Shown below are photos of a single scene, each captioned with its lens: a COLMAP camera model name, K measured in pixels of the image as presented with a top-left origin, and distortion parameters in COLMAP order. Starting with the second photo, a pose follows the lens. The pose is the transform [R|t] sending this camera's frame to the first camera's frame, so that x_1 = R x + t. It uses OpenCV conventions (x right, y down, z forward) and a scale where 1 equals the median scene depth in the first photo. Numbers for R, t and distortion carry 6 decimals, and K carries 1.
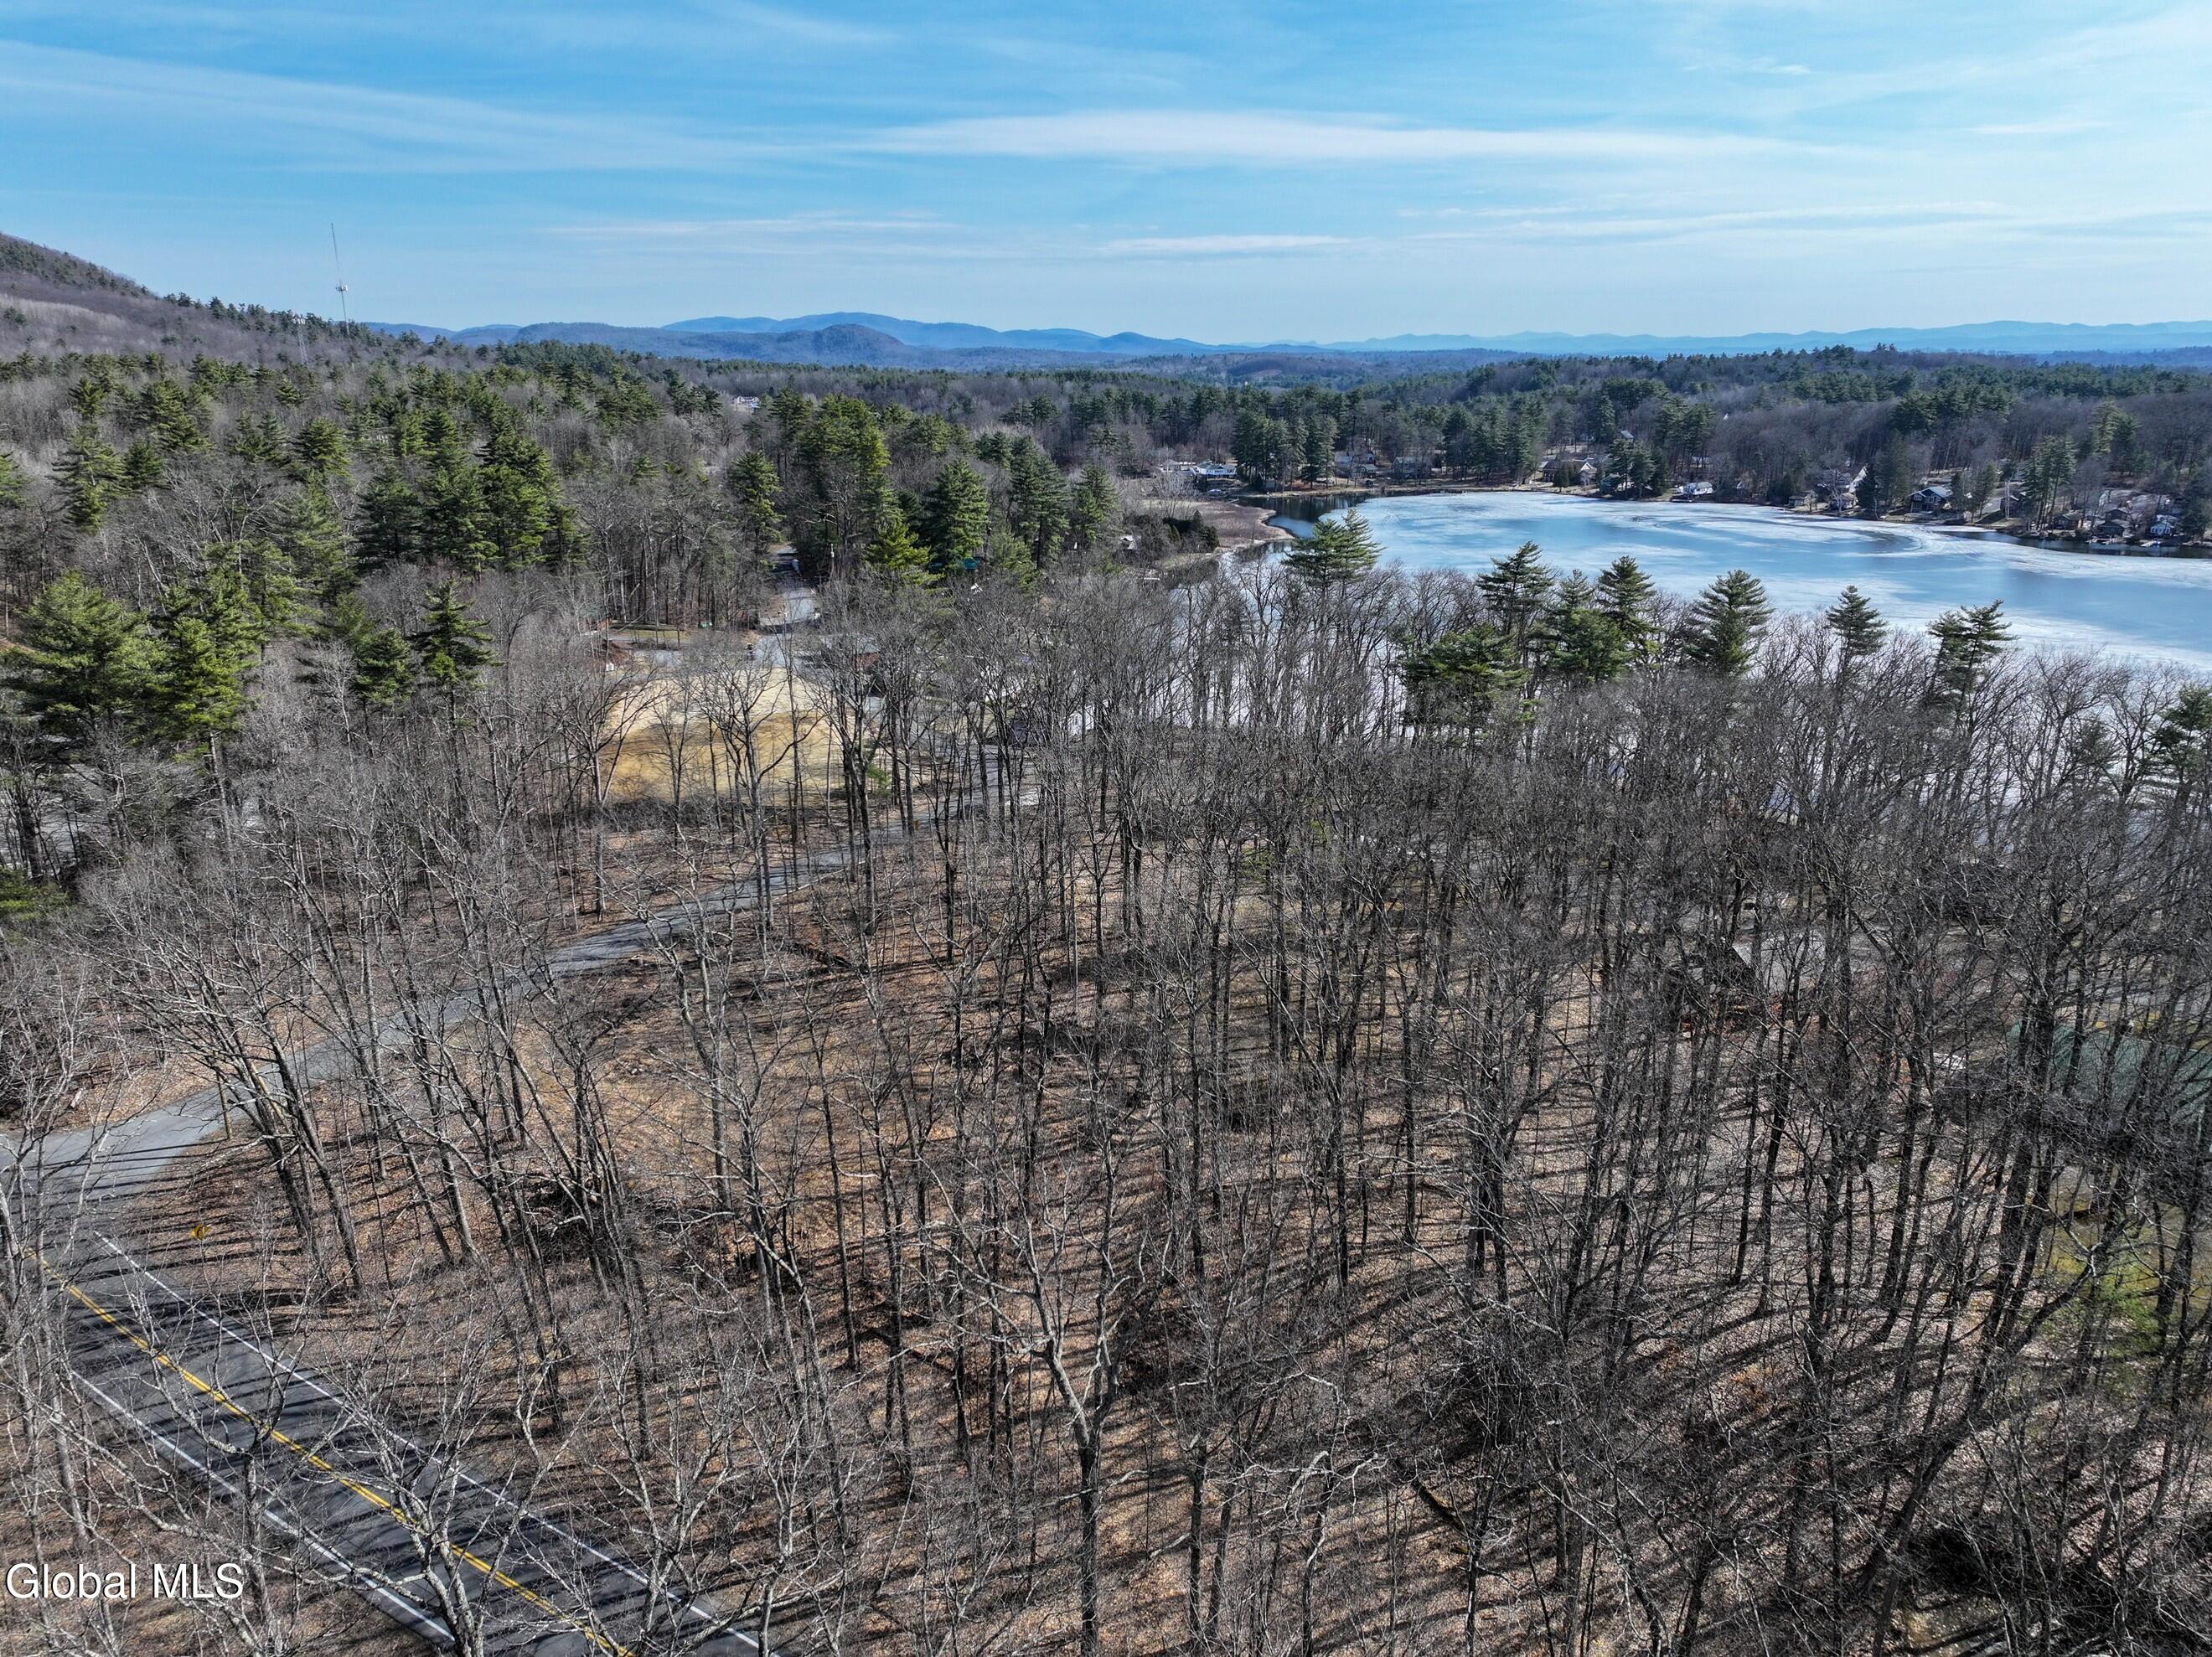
lens RADIAL K [[1554.7, 0, 1110.9], [0, 1554.7, 823.5], [0, 0, 1]] dist [-0.007504, 0.023550]
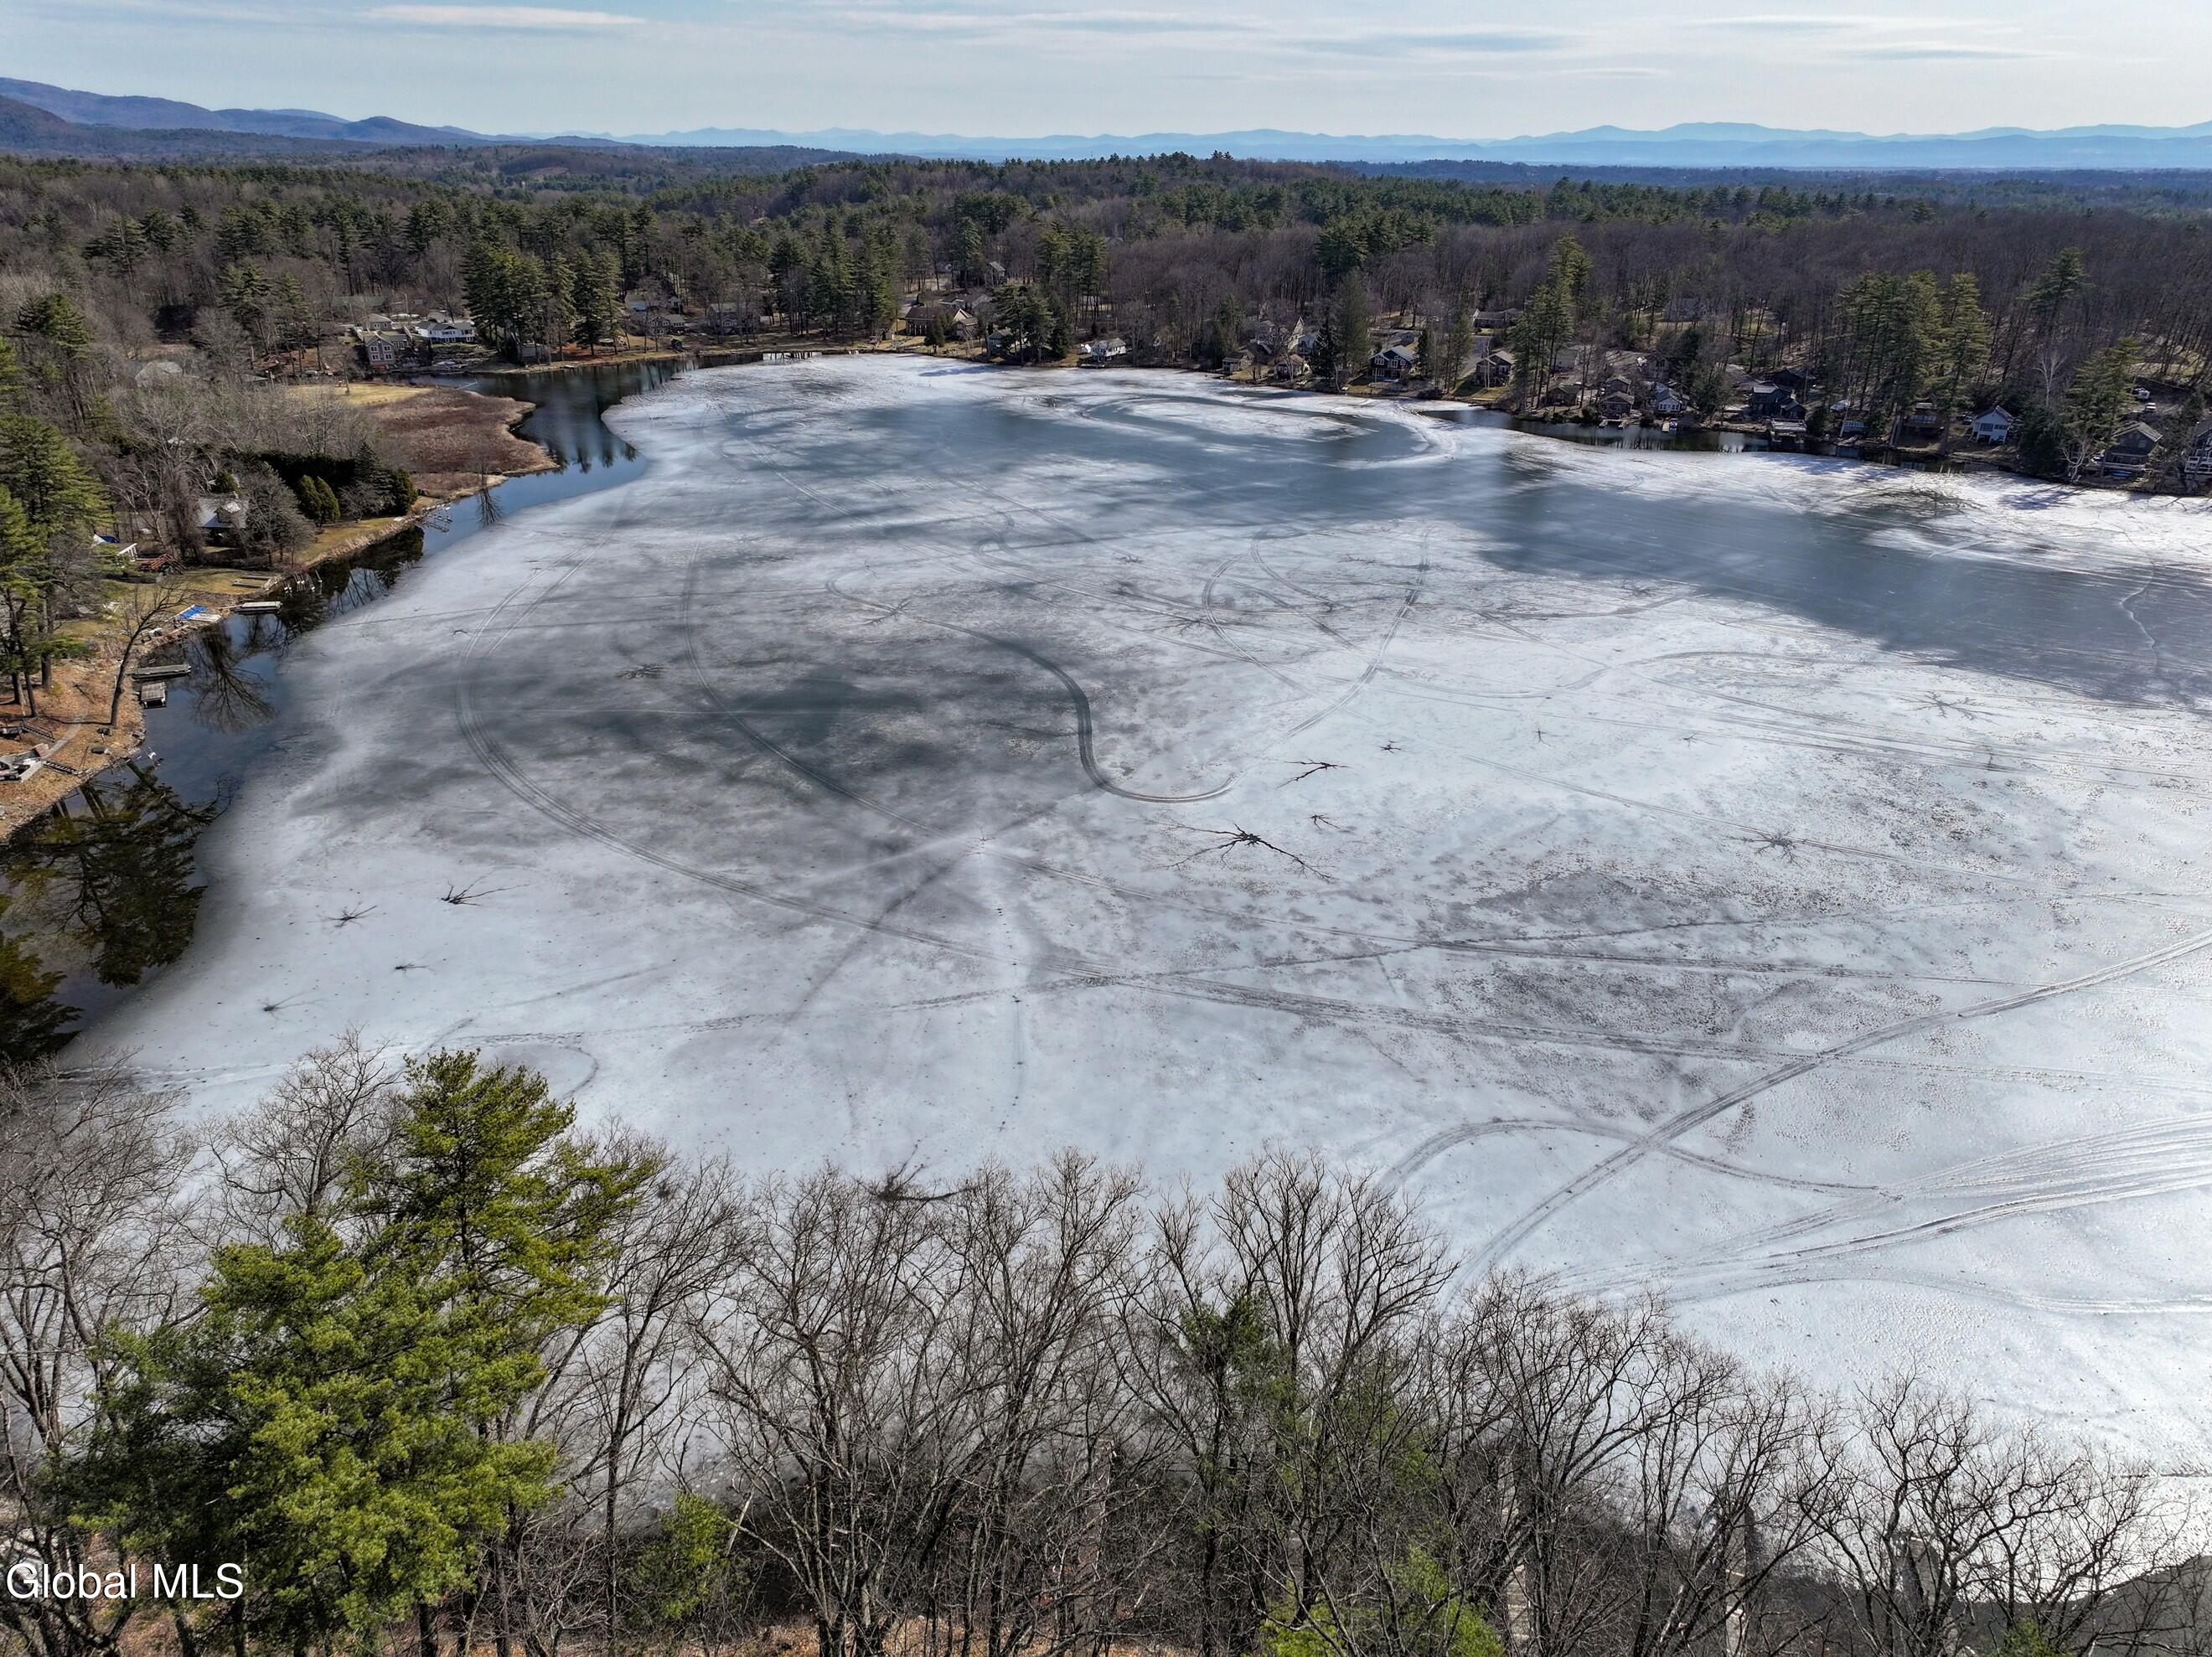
lens RADIAL K [[1554.7, 0, 1110.9], [0, 1554.7, 823.5], [0, 0, 1]] dist [-0.007504, 0.023550]
pose [[0.916484, -0.142682, 0.373762, 0.051810], [0.098730, 0.986008, 0.134313, -0.079640], [-0.387697, -0.086195, 0.917748, 0.250318]]
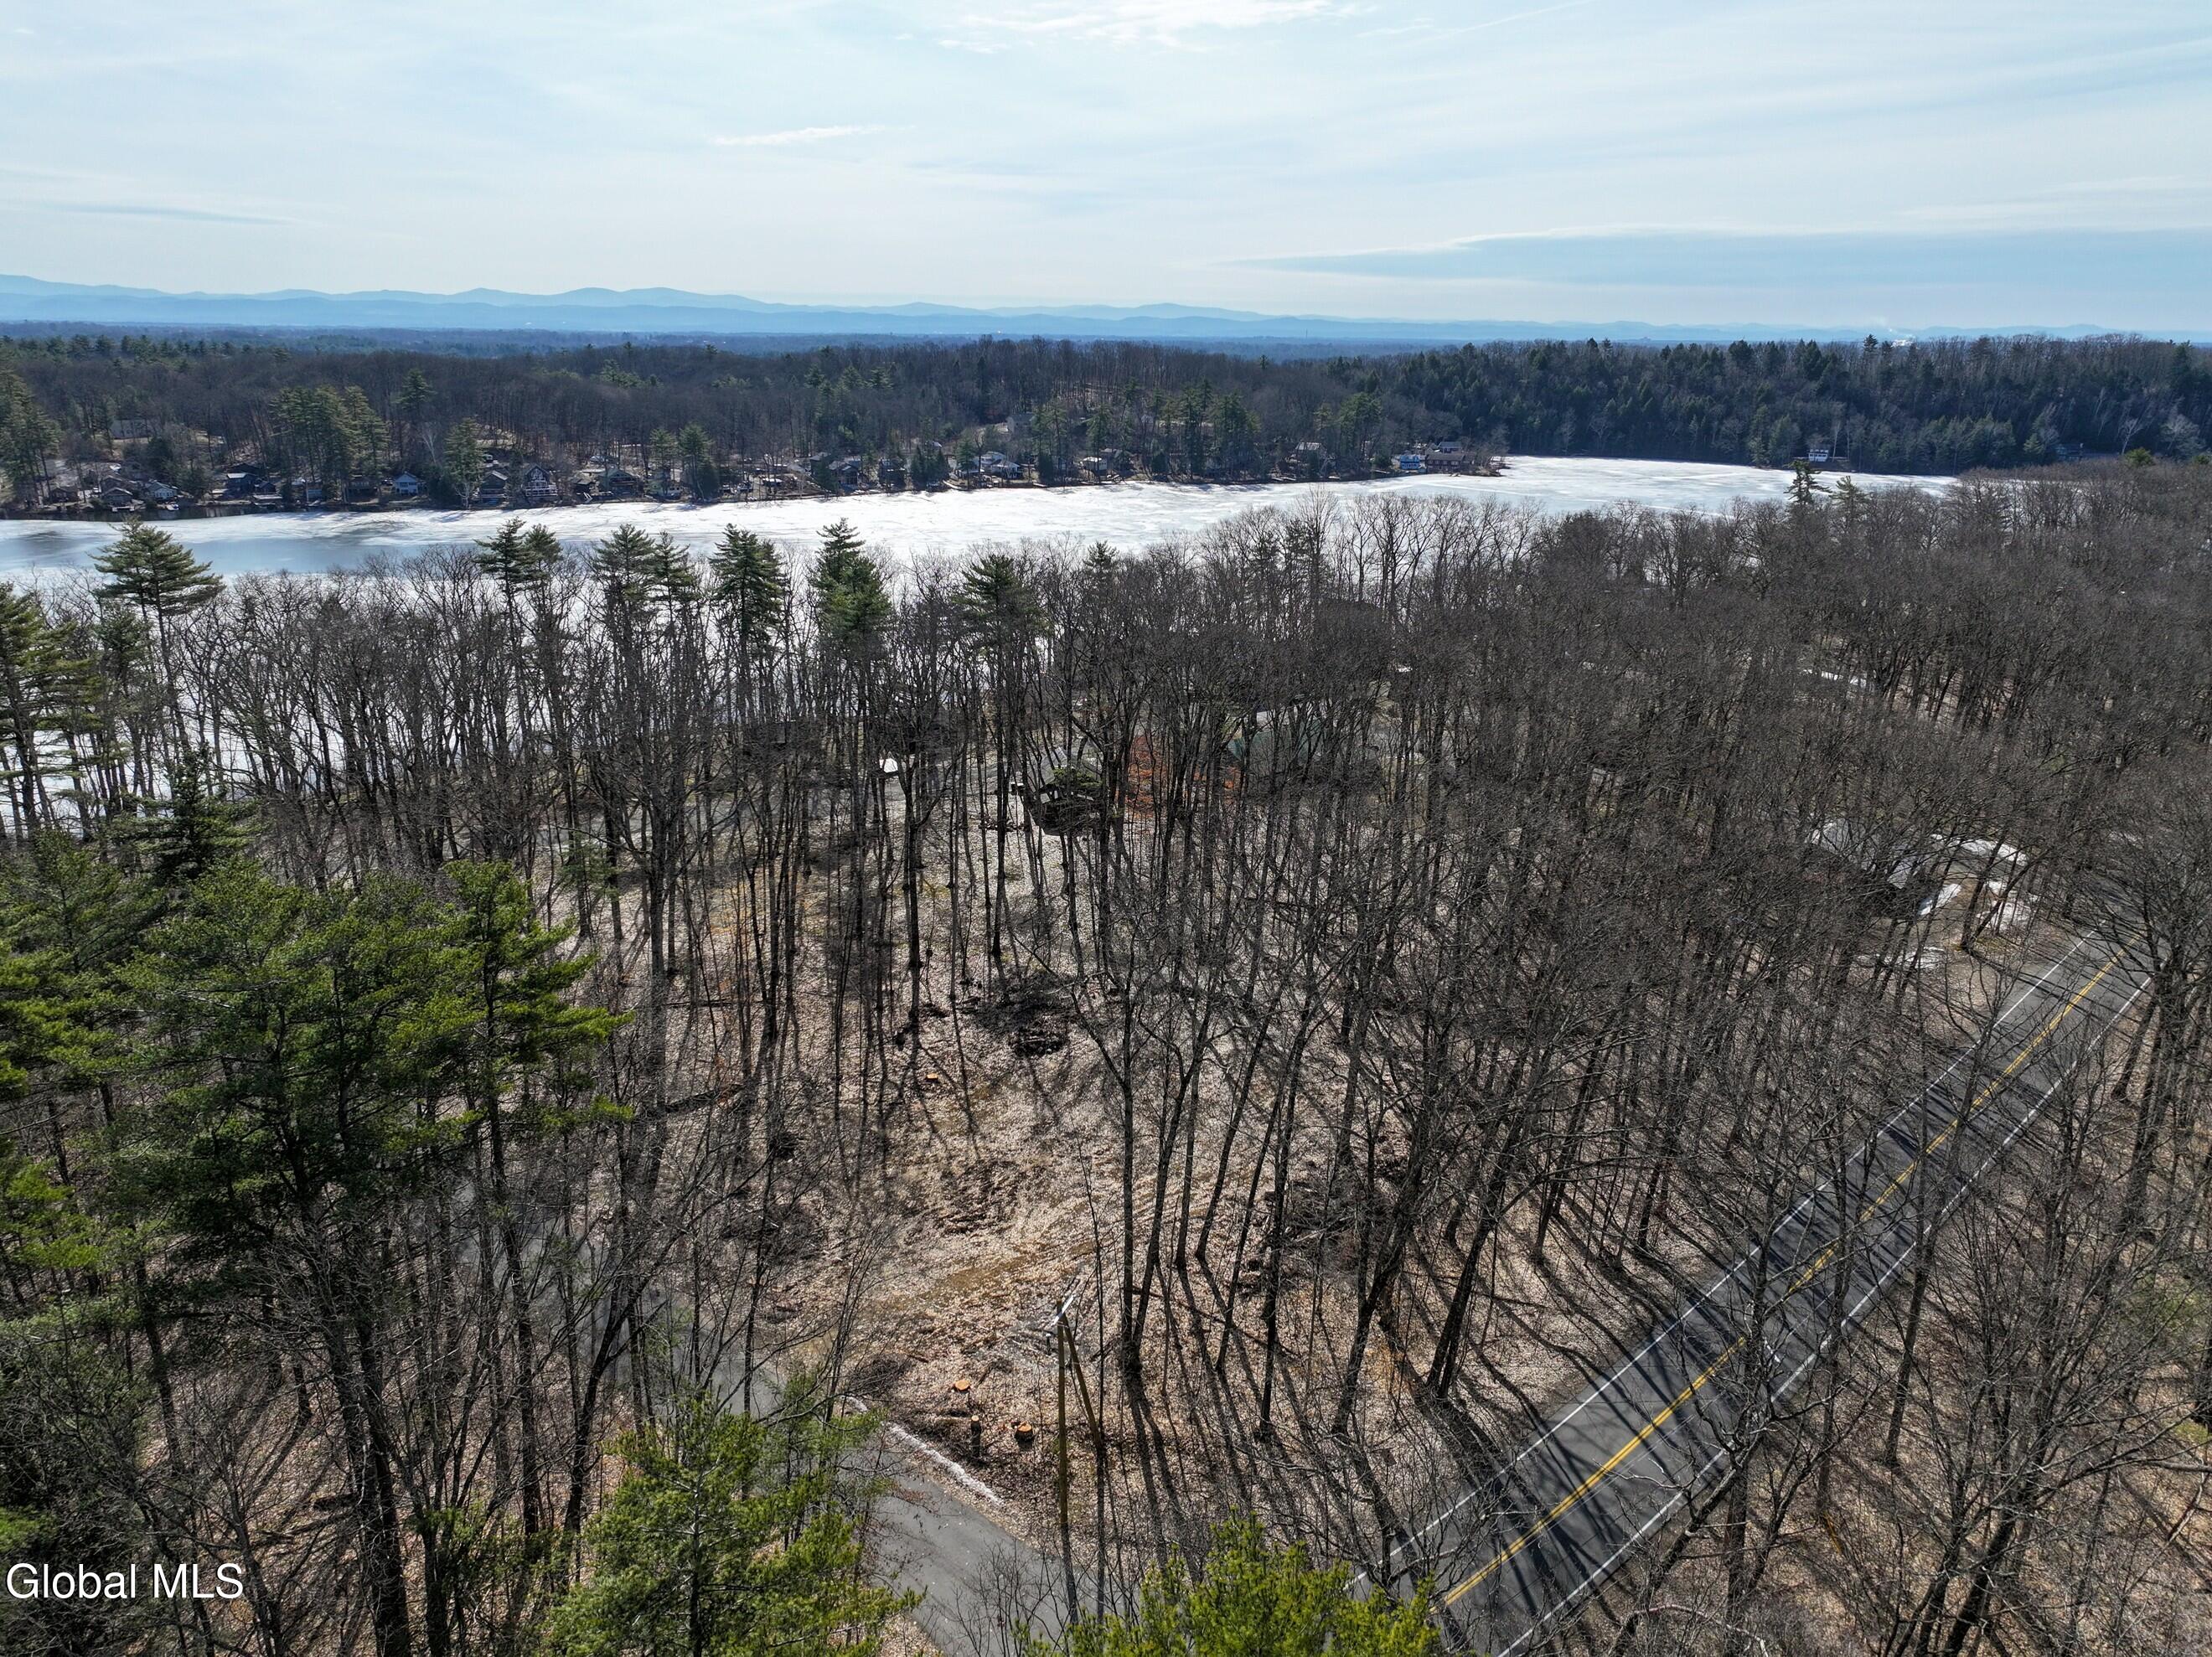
lens RADIAL K [[1554.7, 0, 1110.9], [0, 1554.7, 823.5], [0, 0, 1]] dist [-0.007504, 0.023550]
pose [[0.215142, -0.283397, 0.934559, -0.163873], [0.266011, 0.937788, 0.223139, -0.032126], [-0.939655, 0.200597, 0.277144, 0.112686]]
